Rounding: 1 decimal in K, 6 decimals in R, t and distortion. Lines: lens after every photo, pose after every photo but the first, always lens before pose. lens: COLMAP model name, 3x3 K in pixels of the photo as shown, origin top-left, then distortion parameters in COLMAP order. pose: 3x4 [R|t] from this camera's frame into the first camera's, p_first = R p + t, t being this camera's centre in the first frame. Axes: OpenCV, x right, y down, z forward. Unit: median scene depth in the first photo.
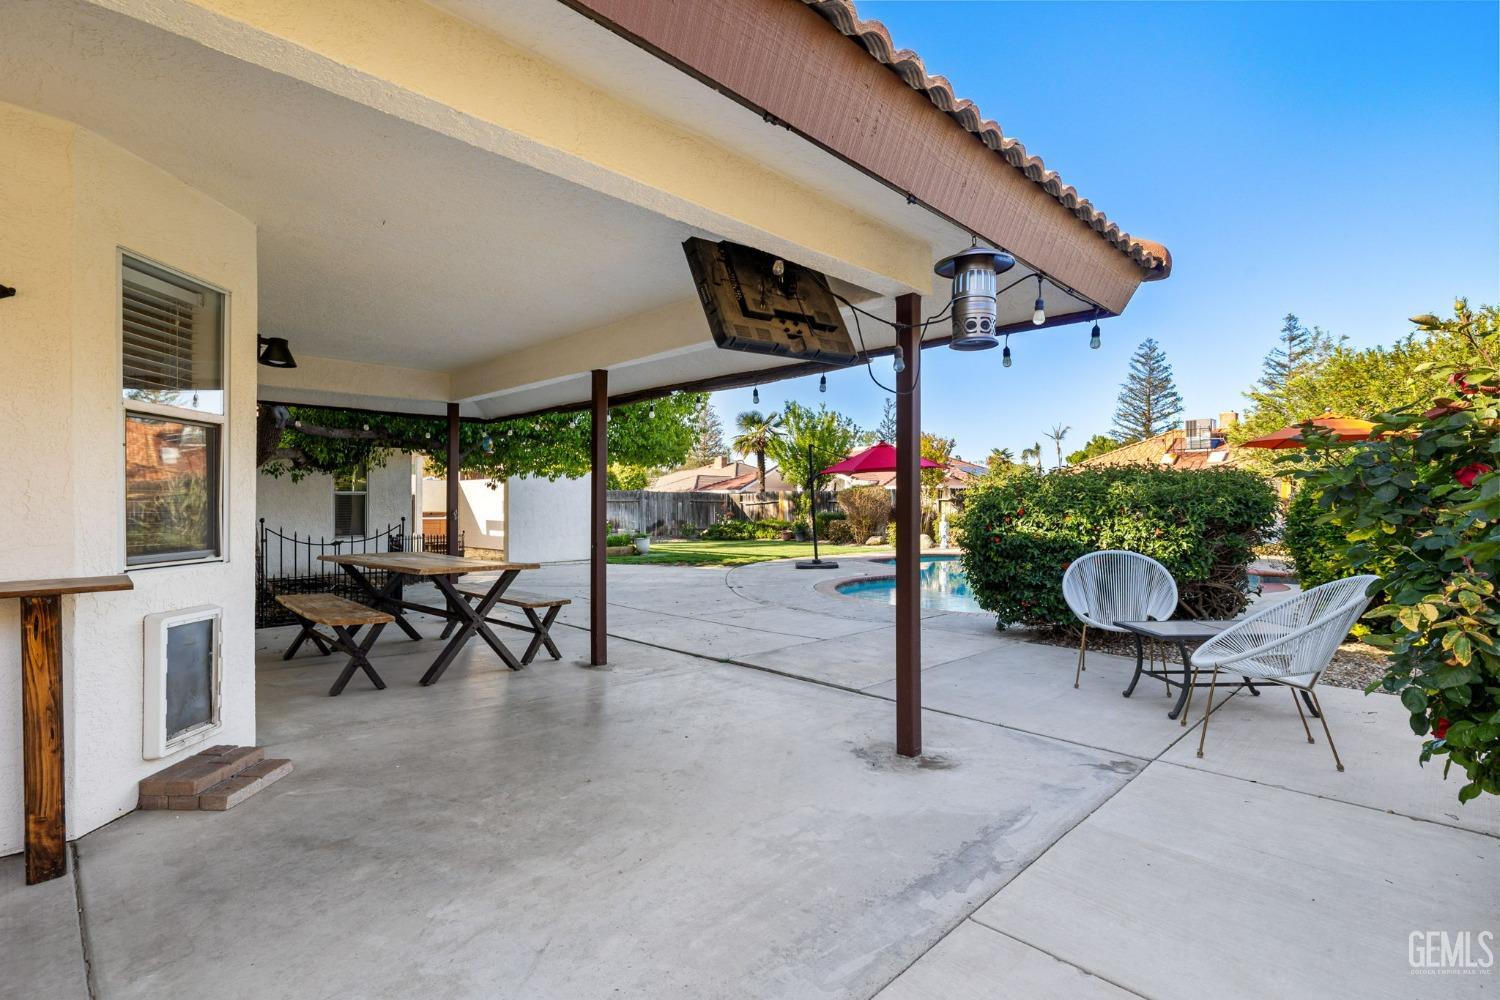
lens RADIAL K [[798.3, 0, 746.8], [0, 798.3, 504.8], [0, 0, 1]] dist [-0.000451, 0.000398]
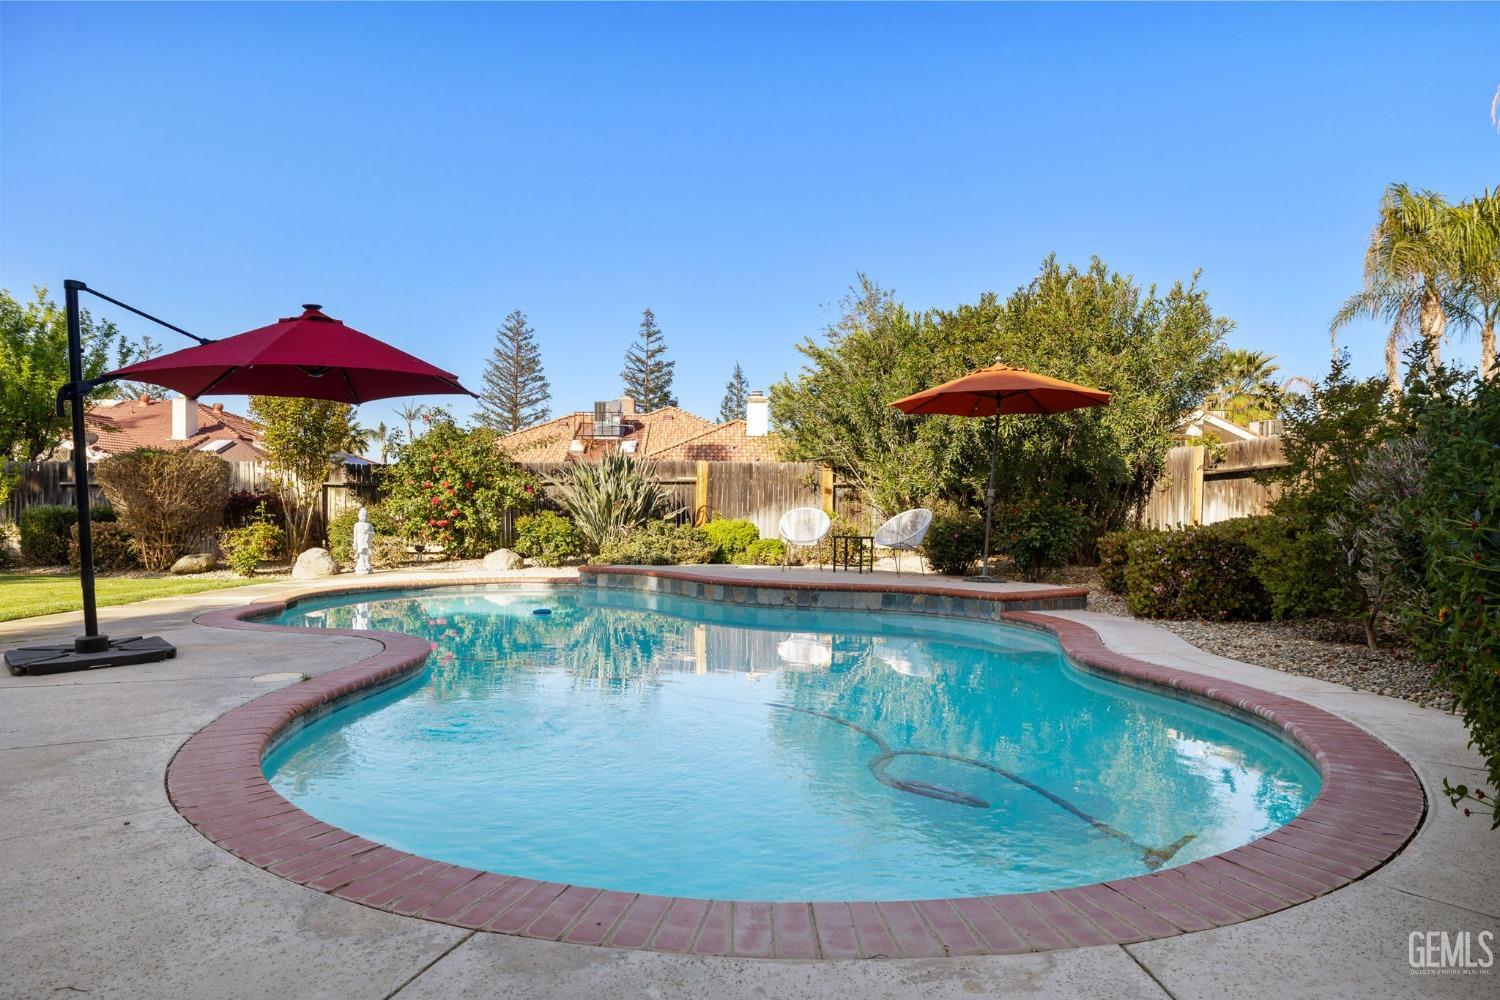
lens RADIAL K [[833.3, 0, 750.6], [0, 833.3, 508.1], [0, 0, 1]] dist [-0.003602, -0.000049]
pose [[0.668978, 0.001880, 0.743280, 0.005336], [-0.001404, 0.999998, -0.001266, 0.006067], [-0.743281, -0.000197, 0.668979, 0.220903]]
